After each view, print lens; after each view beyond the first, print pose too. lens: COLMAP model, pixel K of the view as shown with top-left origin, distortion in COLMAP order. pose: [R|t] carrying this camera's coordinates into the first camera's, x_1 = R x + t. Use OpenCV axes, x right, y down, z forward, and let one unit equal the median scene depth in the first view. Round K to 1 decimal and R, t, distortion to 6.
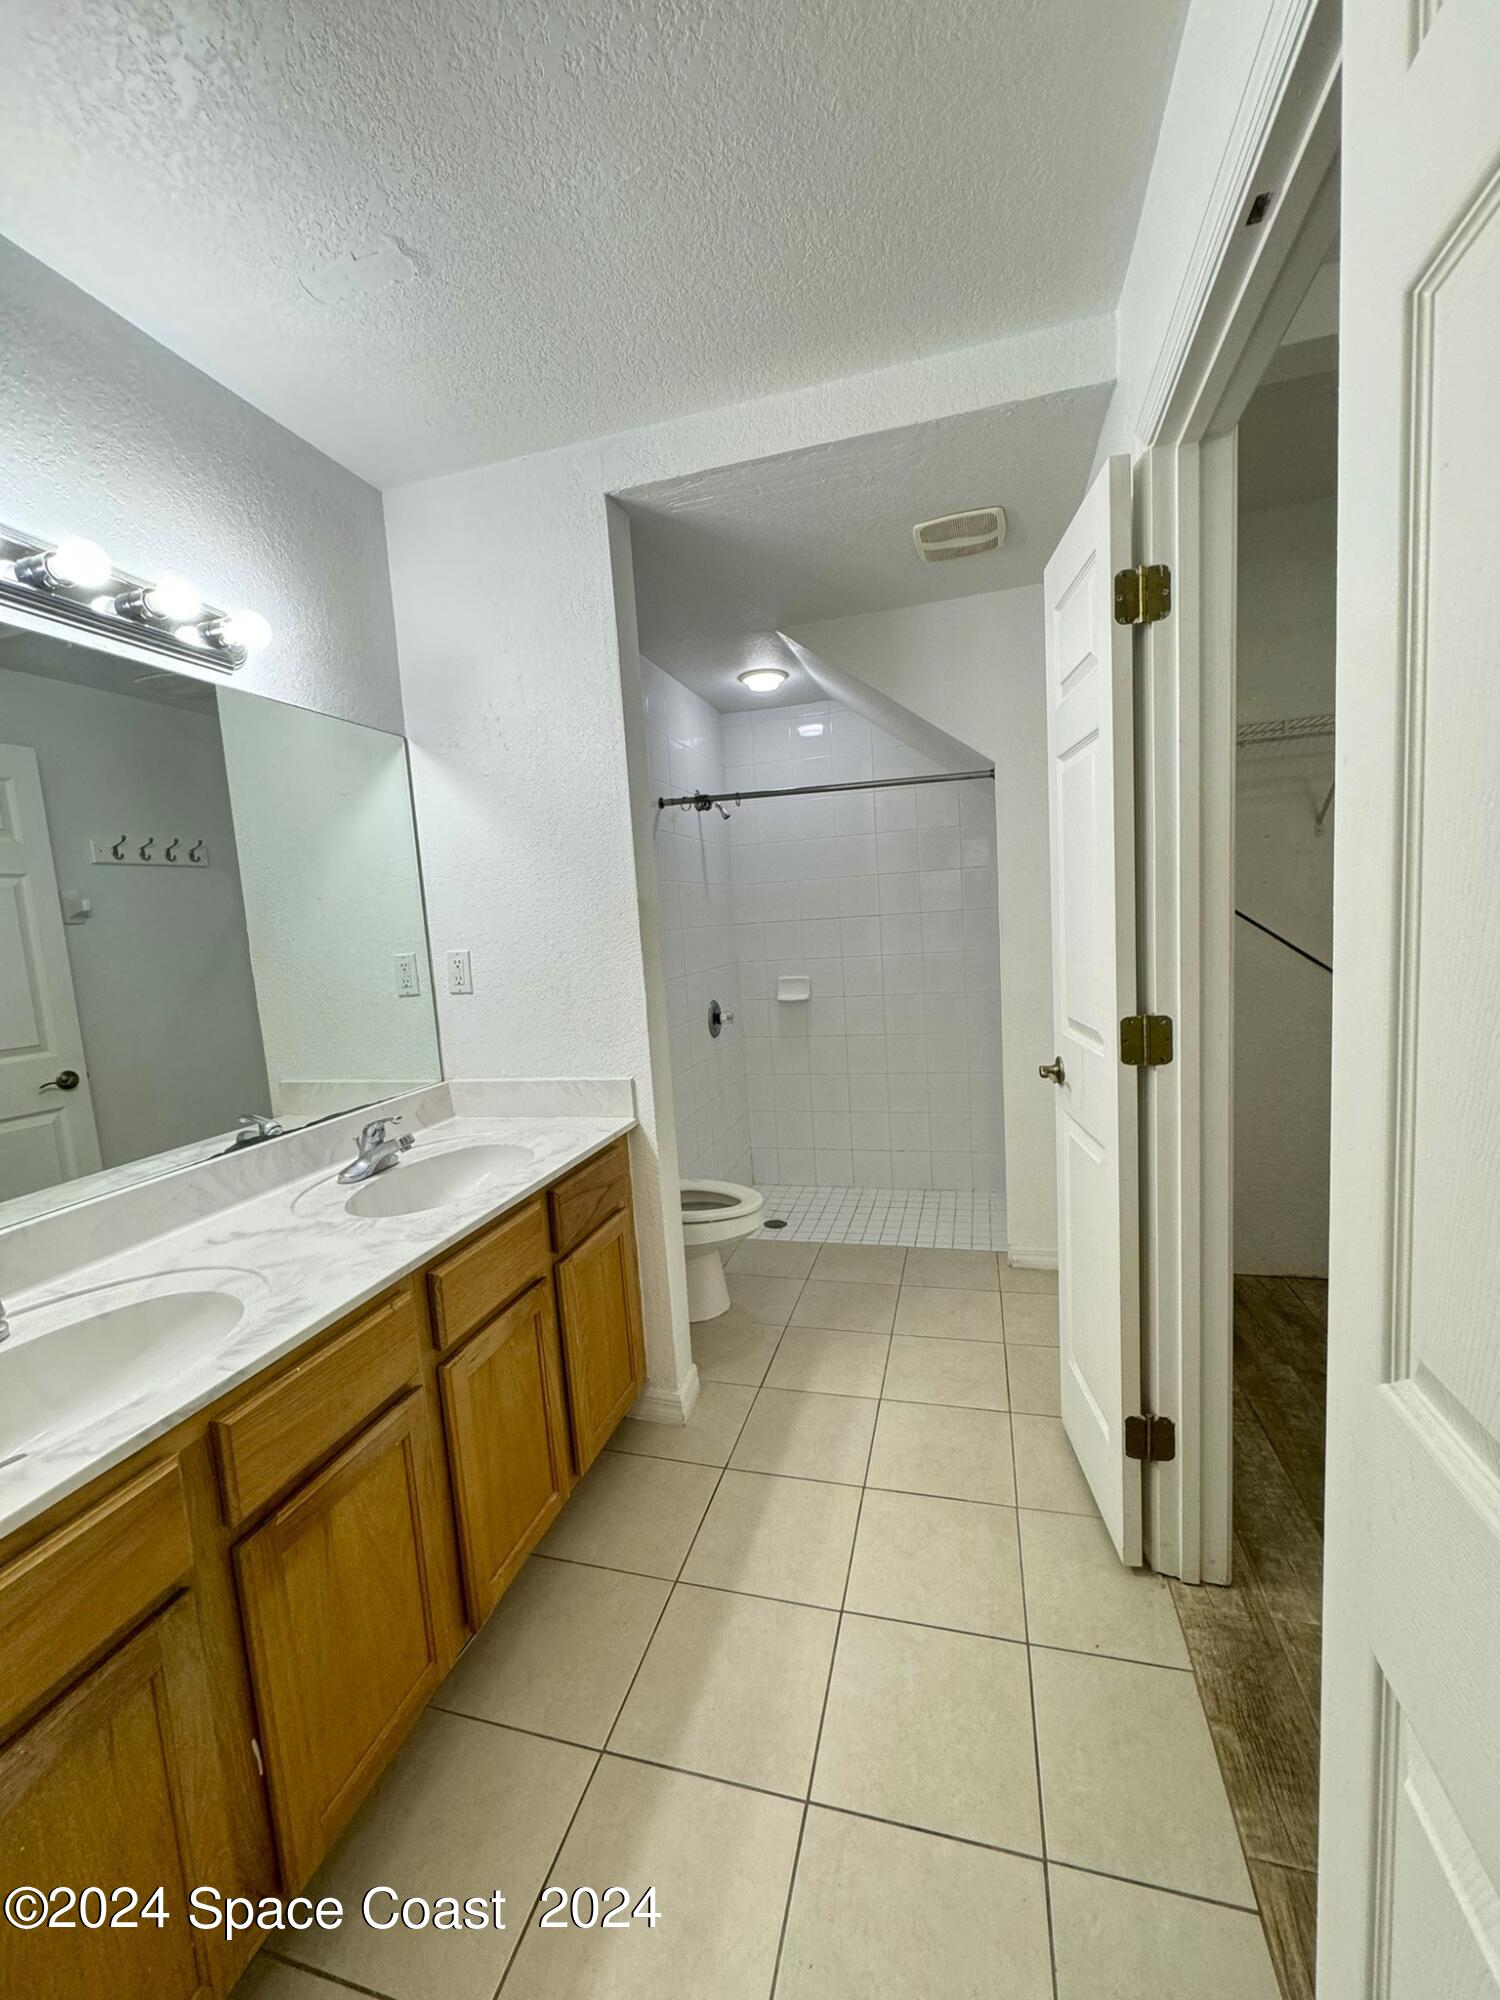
lens RADIAL K [[796.0, 0, 753.1], [0, 796.0, 1002.6], [0, 0, 1]] dist [0.002997, 0.000734]
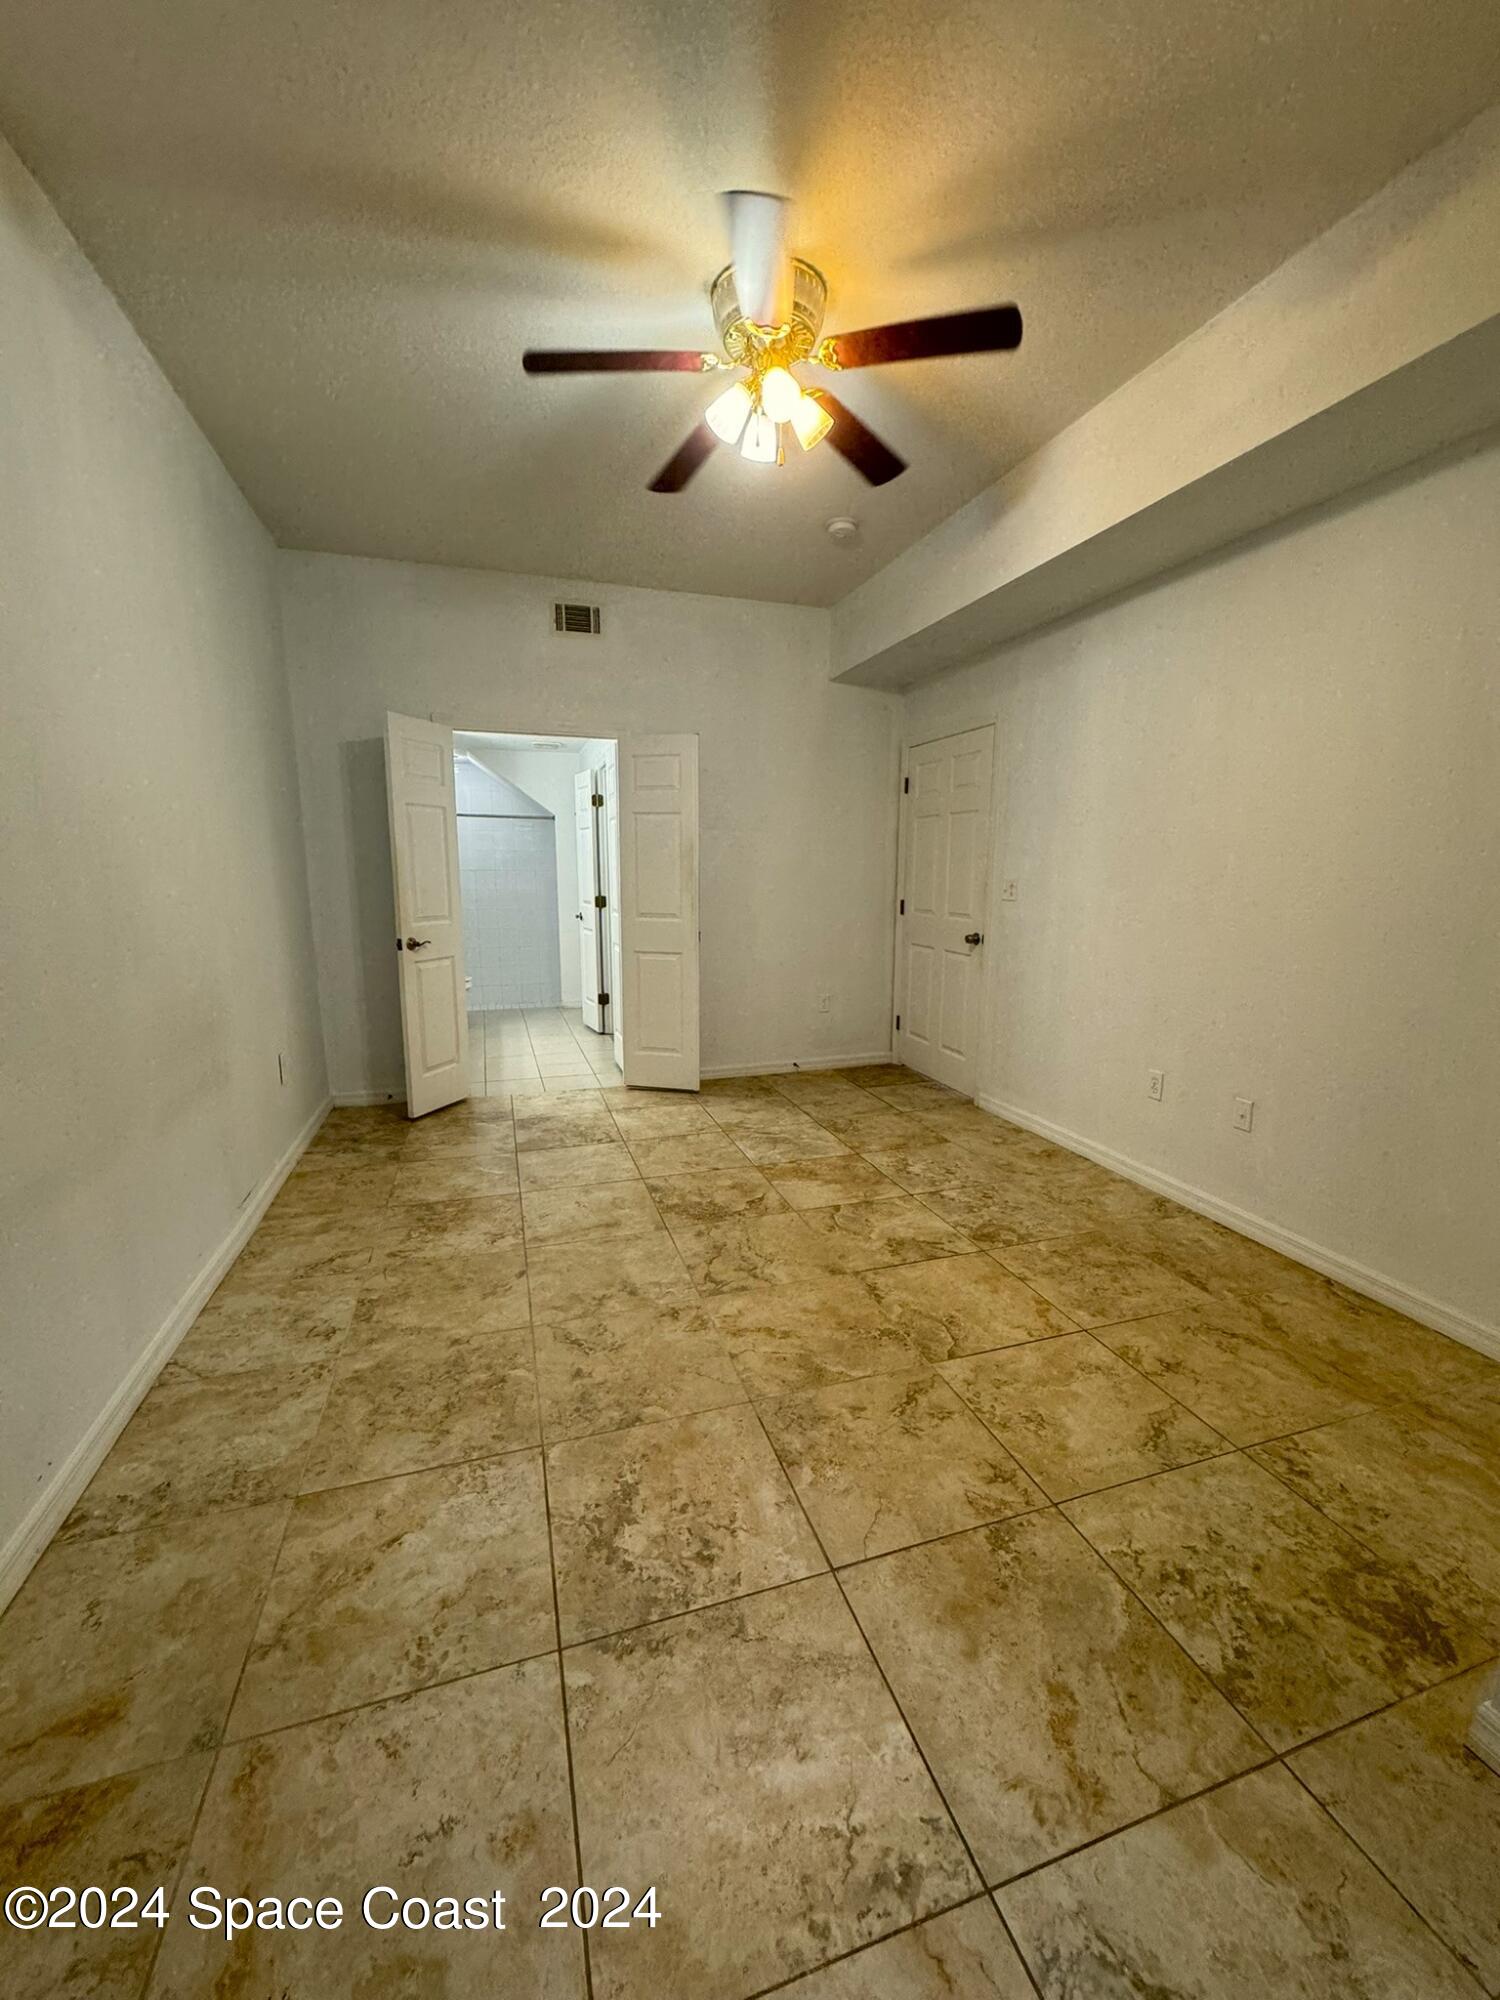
lens RADIAL K [[796.0, 0, 752.0], [0, 796.0, 998.8], [0, 0, 1]] dist [0.002997, 0.000734]
pose [[0.829475, -0.031583, 0.557650, -1.133789], [0.008556, 0.999001, 0.043853, 0.354674], [-0.558478, -0.031603, 0.828917, -2.769704]]
